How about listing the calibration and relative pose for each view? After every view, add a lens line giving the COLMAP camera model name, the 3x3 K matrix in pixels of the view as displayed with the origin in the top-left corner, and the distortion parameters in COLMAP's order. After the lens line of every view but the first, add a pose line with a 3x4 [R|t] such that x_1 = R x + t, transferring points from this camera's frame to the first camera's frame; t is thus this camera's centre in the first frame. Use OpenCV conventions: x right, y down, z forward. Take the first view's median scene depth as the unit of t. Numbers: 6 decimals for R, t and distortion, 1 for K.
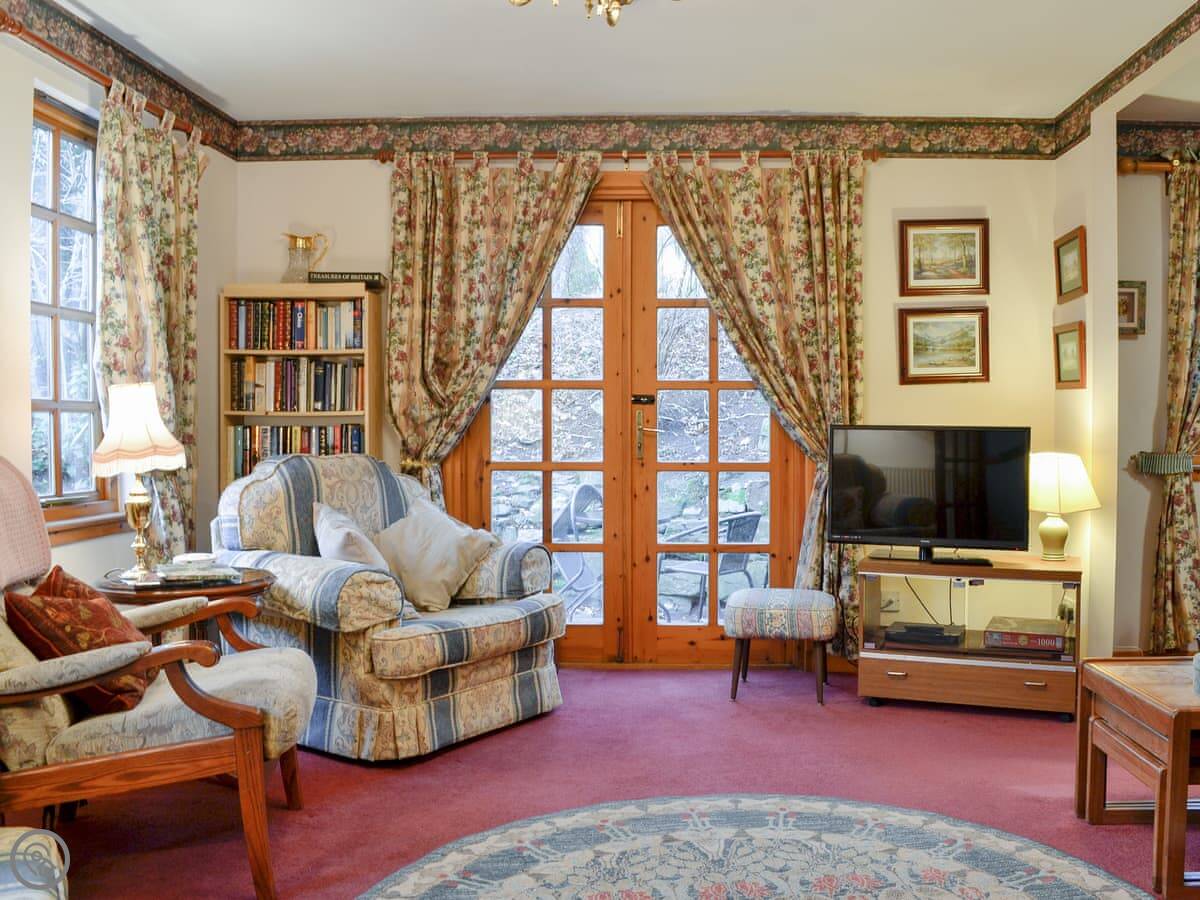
lens RADIAL K [[1098.4, 0, 603.9], [0, 1098.4, 464.8], [0, 0, 1]] dist [-0.089270, 0.022879]
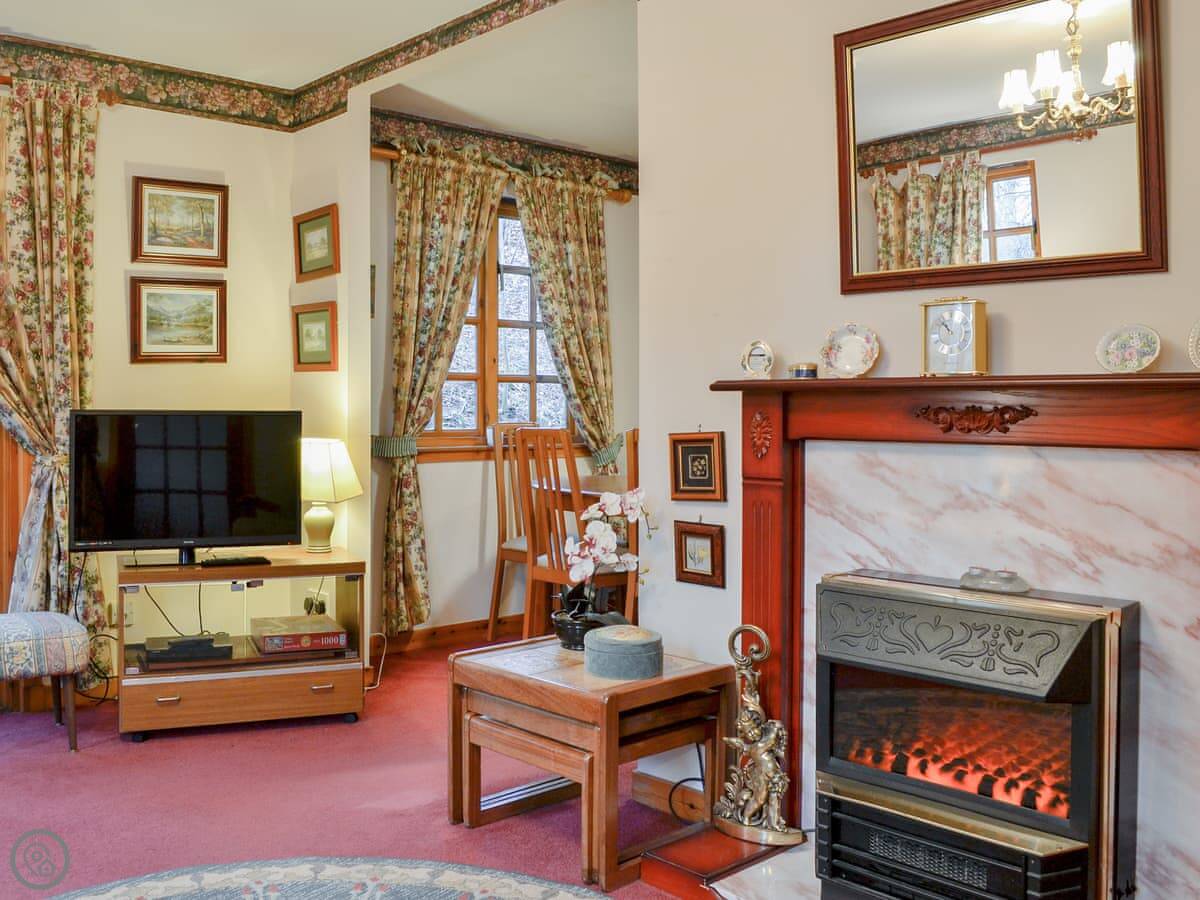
lens RADIAL K [[1145.8, 0, 602.6], [0, 1145.8, 386.6], [0, 0, 1]] dist [-0.089620, 0.009108]
pose [[0.720132, 0.010272, 0.693761, -0.084914], [0.029523, 0.998531, -0.045430, -0.003228], [-0.693209, 0.053198, 0.718771, 0.095985]]
